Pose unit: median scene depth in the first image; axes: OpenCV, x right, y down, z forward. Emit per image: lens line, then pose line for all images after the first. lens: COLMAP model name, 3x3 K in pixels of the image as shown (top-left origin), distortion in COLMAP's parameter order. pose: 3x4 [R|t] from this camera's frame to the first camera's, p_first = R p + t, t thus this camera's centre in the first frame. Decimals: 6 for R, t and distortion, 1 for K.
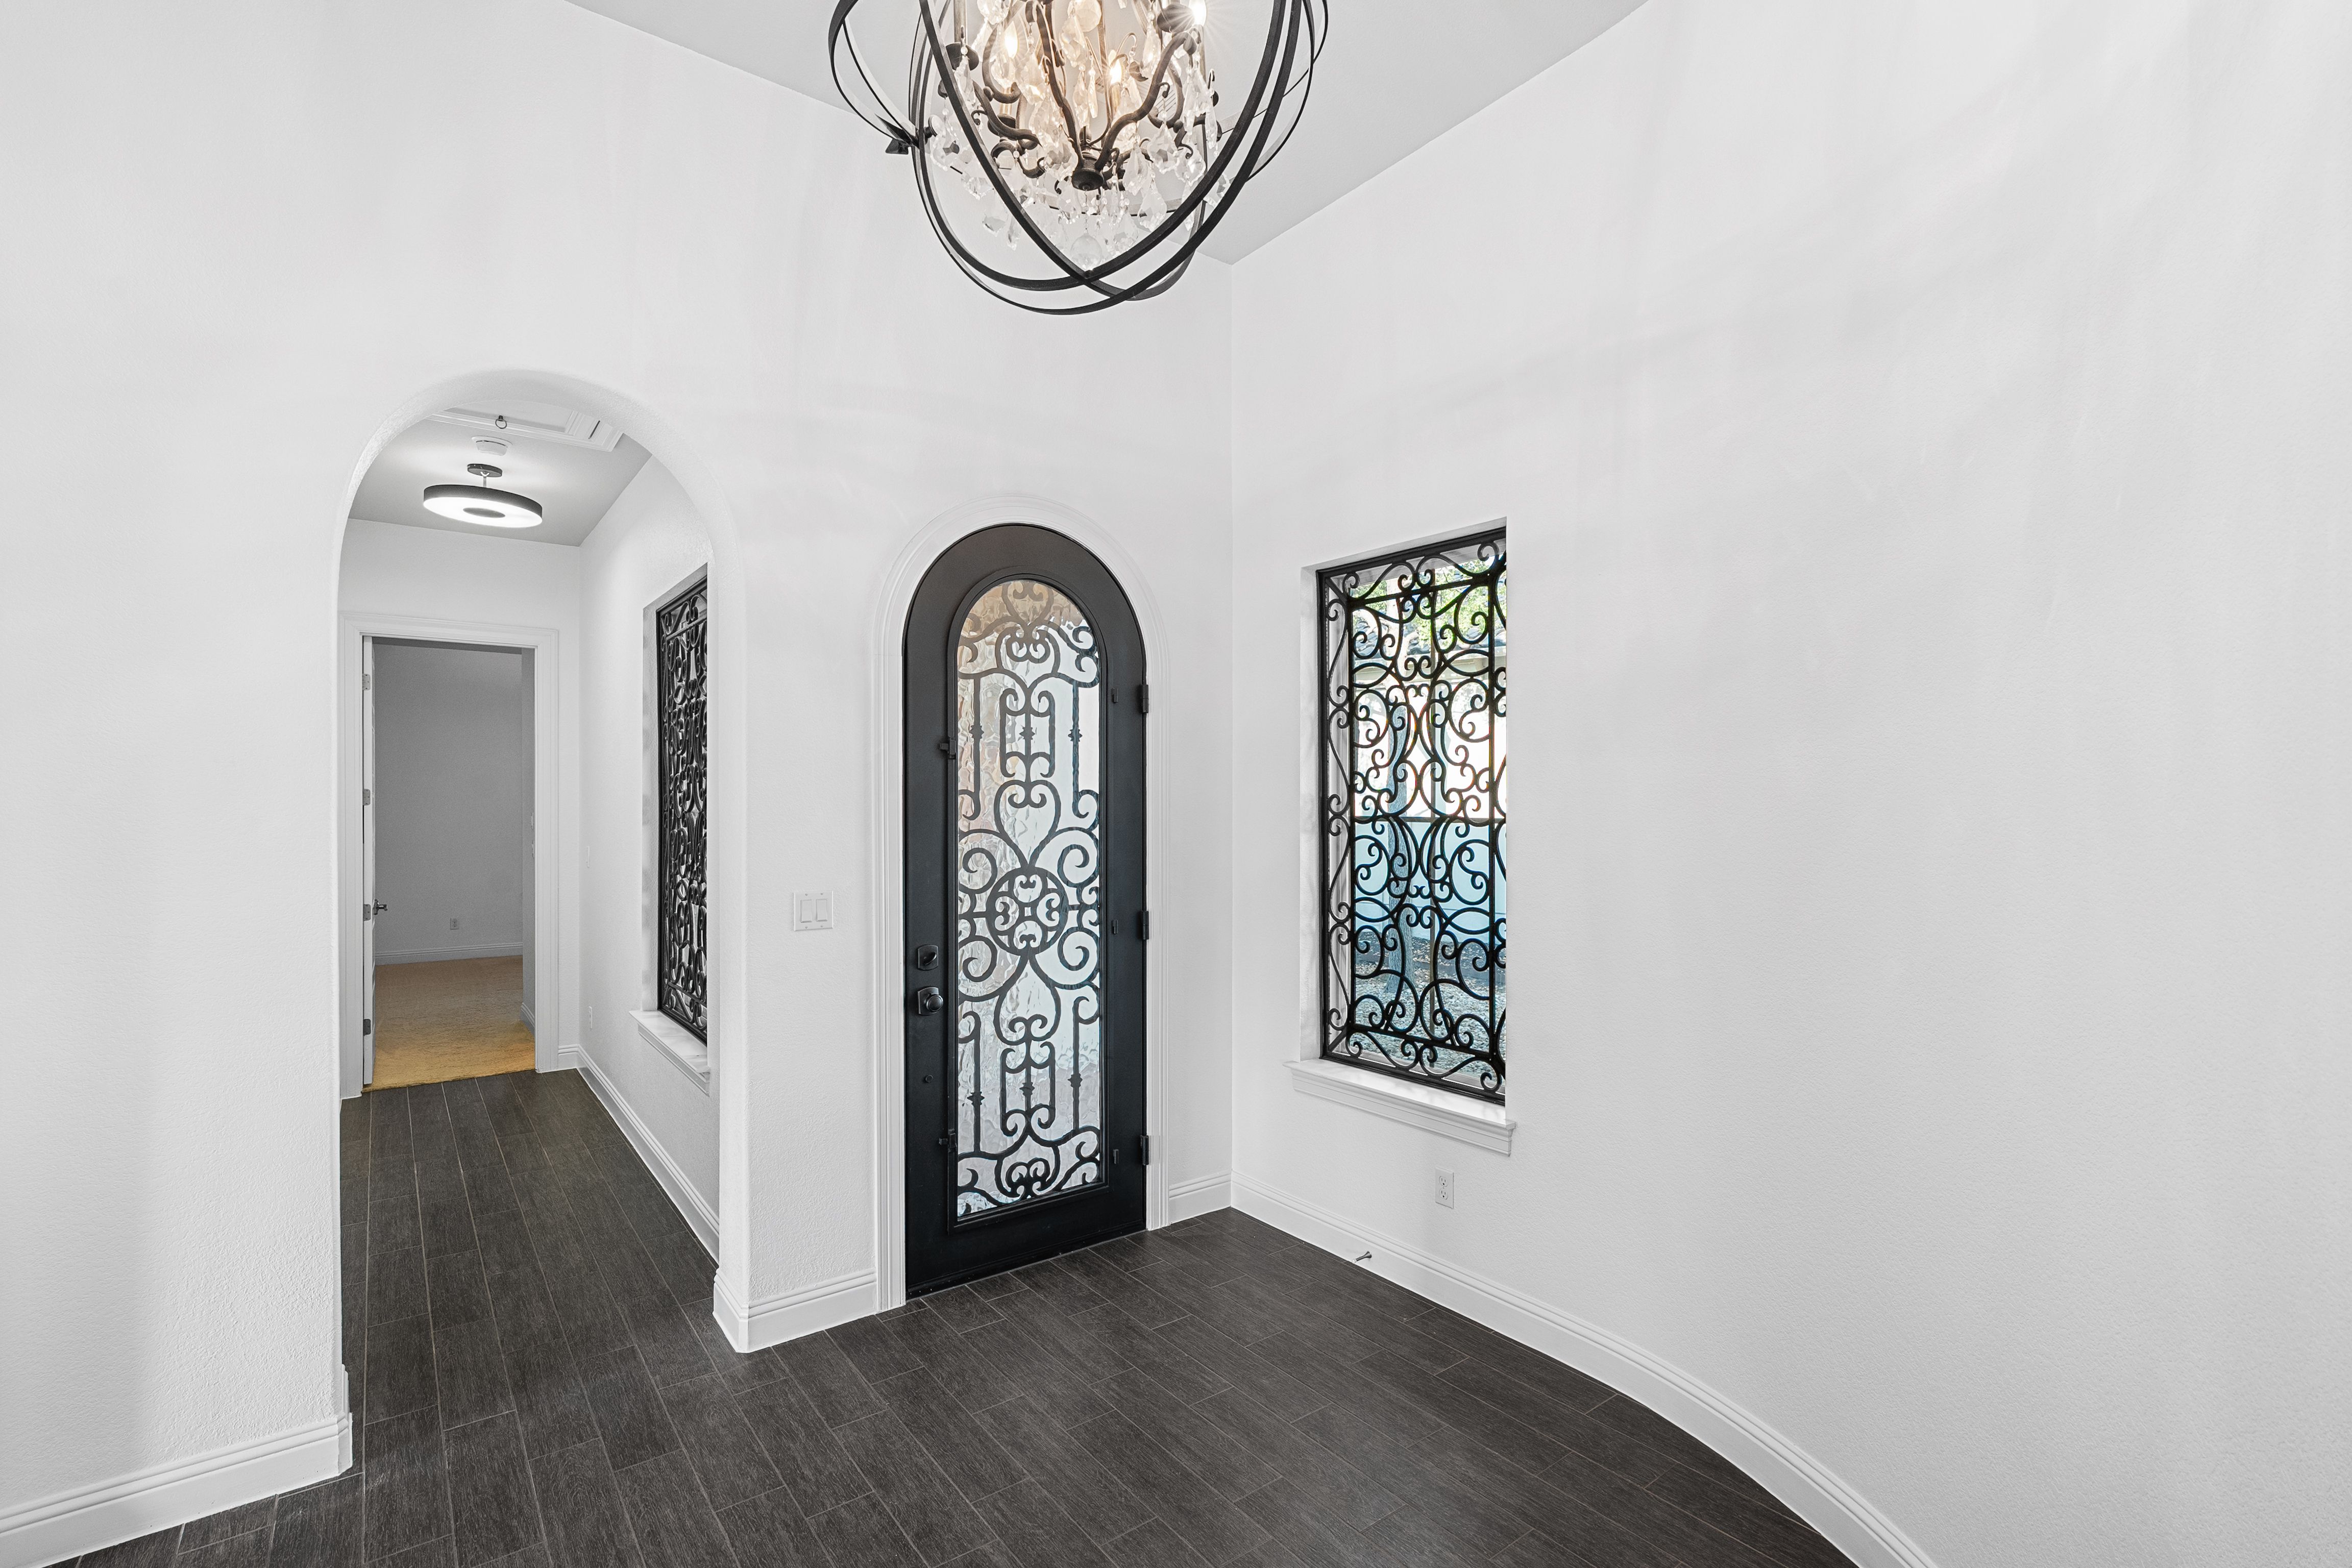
lens RADIAL K [[1066.7, 0, 1188.4], [0, 1066.7, 793.7], [0, 0, 1]] dist [-0.009672, 0.000505]
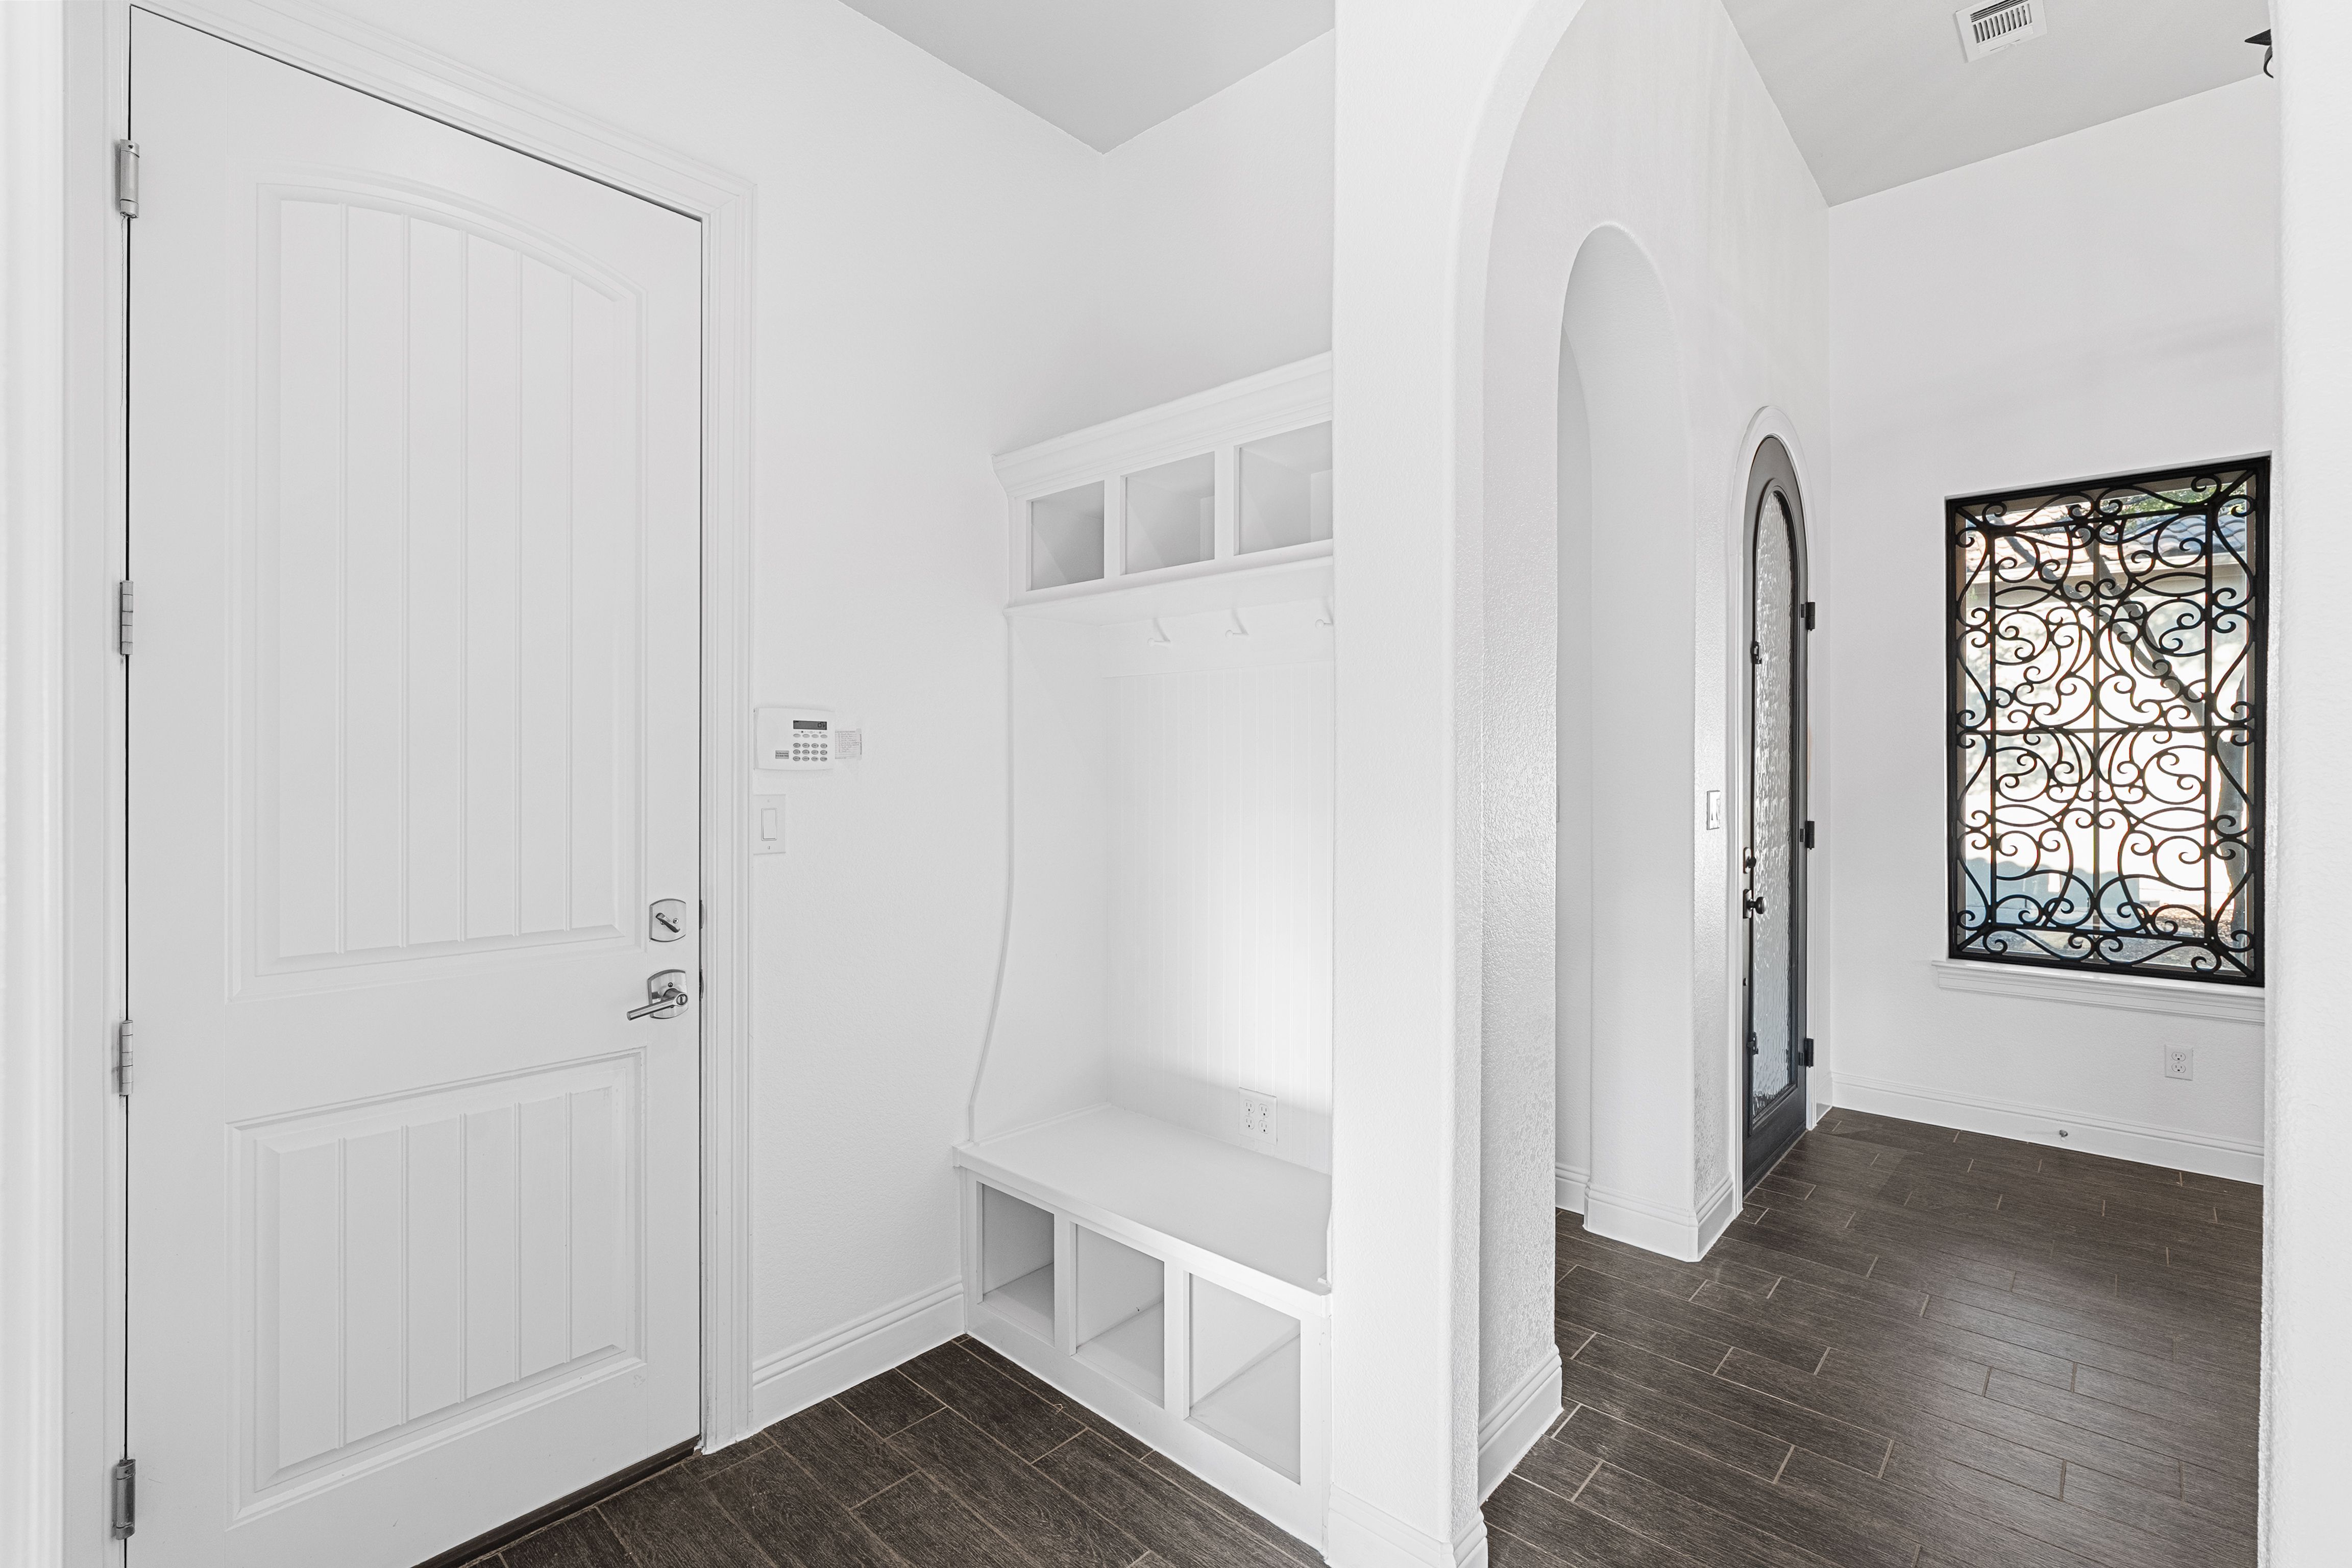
lens RADIAL K [[1057.8, 0, 1176.4], [0, 1057.8, 760.5], [0, 0, 1]] dist [-0.001952, 0.001135]
pose [[0.982505, 0.002290, 0.186223, -0.894141], [-0.001608, 0.999991, -0.003811, 0.060765], [-0.186230, 0.003444, 0.982500, 0.113322]]
